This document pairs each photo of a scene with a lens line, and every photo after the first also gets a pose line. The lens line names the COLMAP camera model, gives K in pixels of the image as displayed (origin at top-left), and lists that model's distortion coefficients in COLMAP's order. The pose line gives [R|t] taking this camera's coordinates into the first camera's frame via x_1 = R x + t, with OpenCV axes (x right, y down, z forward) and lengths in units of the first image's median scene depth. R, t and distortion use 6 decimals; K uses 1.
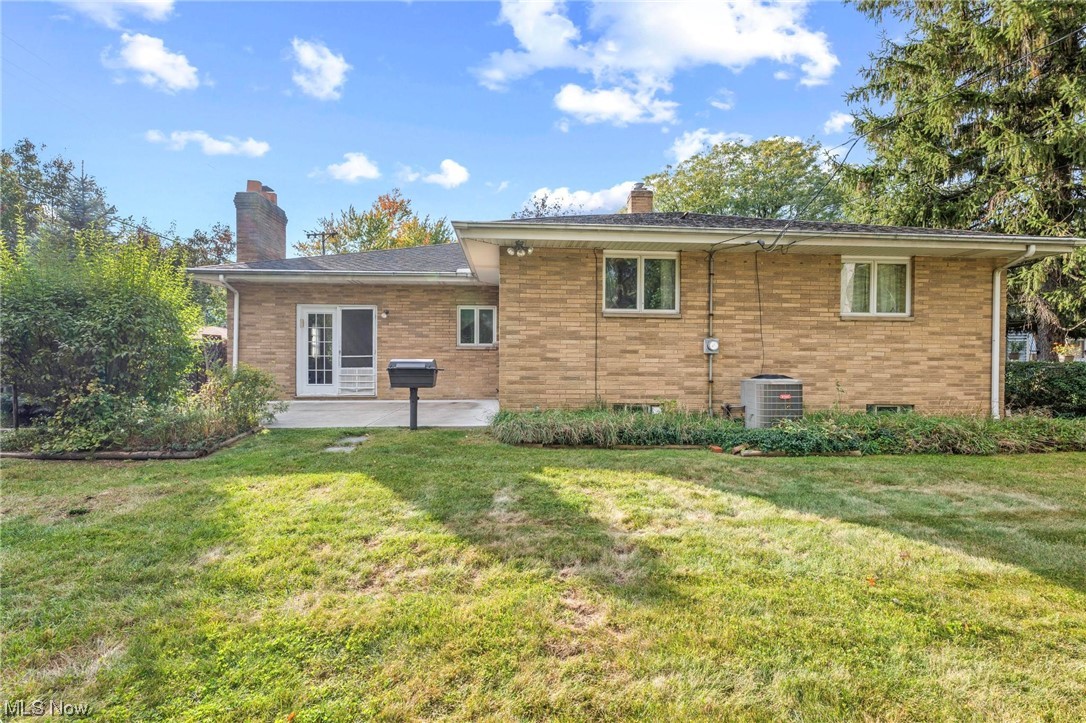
lens RADIAL K [[505.4, 0, 546.7], [0, 505.4, 367.0], [0, 0, 1]] dist [-0.000792, 0.000520]
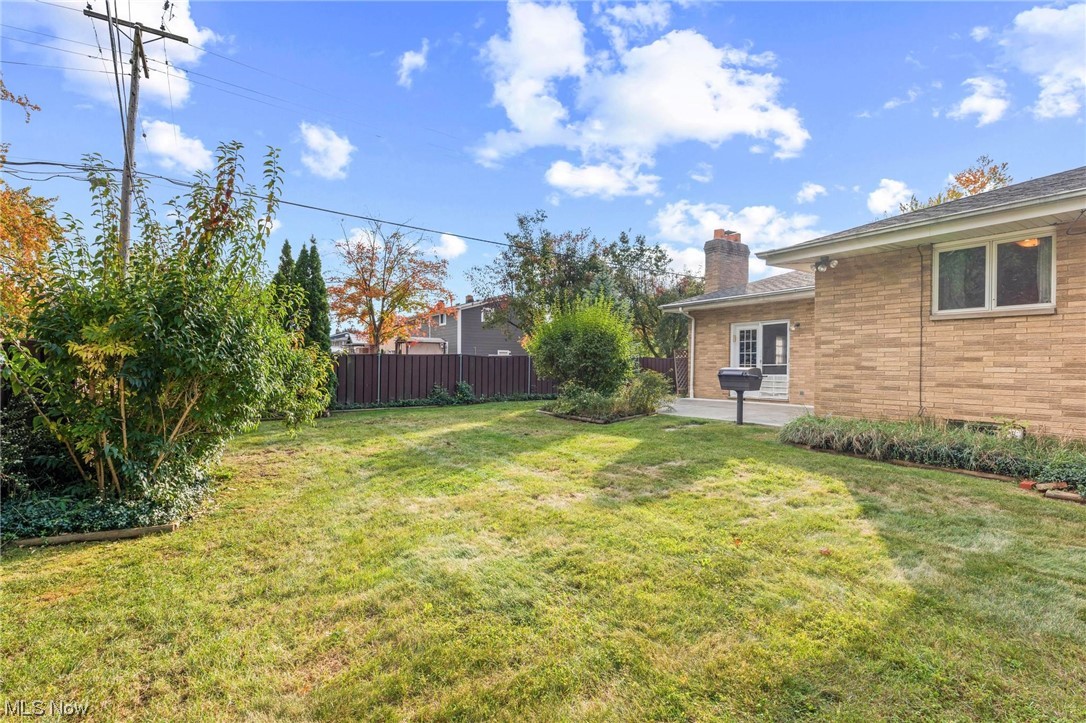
lens RADIAL K [[505.4, 0, 546.7], [0, 505.4, 367.0], [0, 0, 1]] dist [-0.000792, 0.000520]
pose [[0.491268, 0.001167, -0.871008, 0.555575], [-0.013870, 0.999883, -0.006483, -0.002288], [0.870898, 0.015266, 0.491227, -0.023462]]
